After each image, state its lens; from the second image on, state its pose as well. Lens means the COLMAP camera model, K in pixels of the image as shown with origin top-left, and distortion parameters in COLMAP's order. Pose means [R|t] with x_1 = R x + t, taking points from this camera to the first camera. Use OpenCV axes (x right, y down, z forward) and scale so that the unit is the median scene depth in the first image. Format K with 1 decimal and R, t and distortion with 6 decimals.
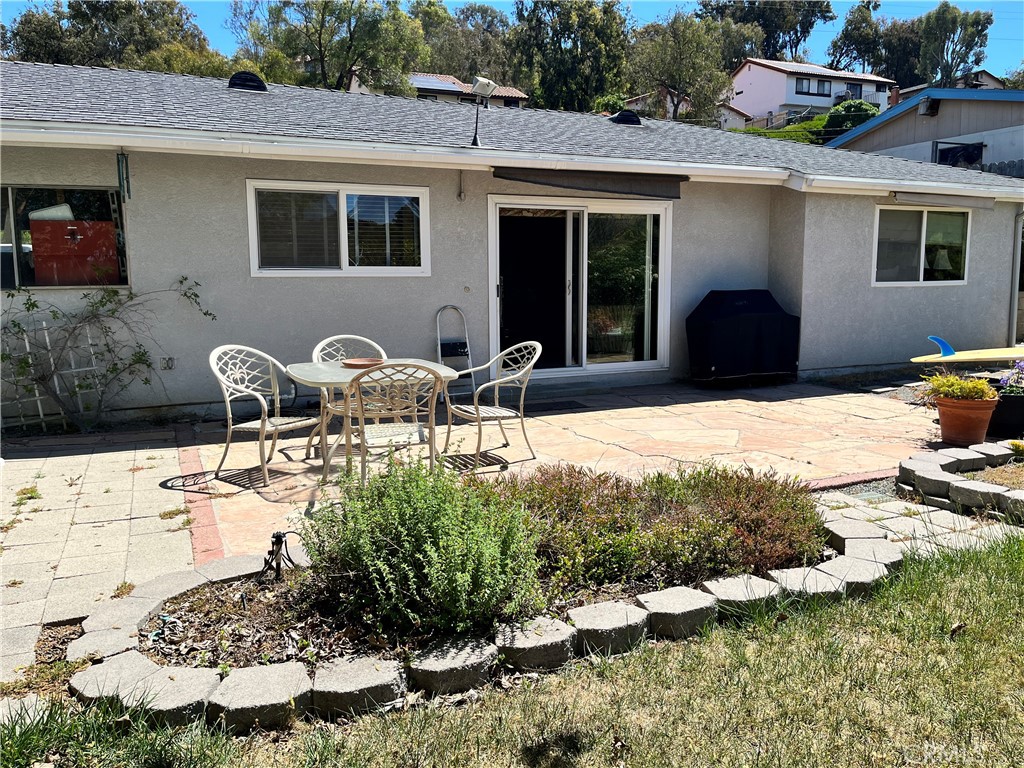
lens RADIAL K [[762.1, 0, 512.5], [0, 762.1, 364.9], [0, 0, 1]] dist [0.095531, -0.133516]
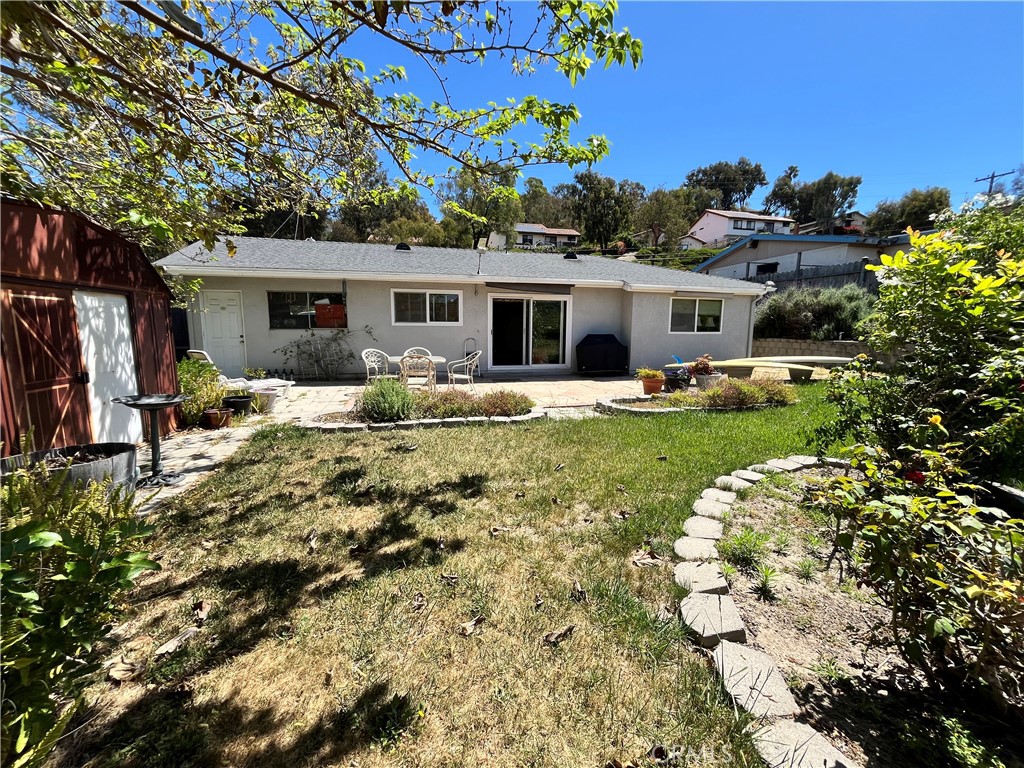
lens RADIAL K [[412.4, 0, 512.0], [0, 412.4, 384.0], [0, 0, 1]] dist [-0.001207, -0.000074]
pose [[0.983939, 0.036840, -0.174660, 0.249040], [-0.033383, 0.999185, 0.022690, 0.030732], [0.175353, -0.016494, 0.984367, -0.245672]]
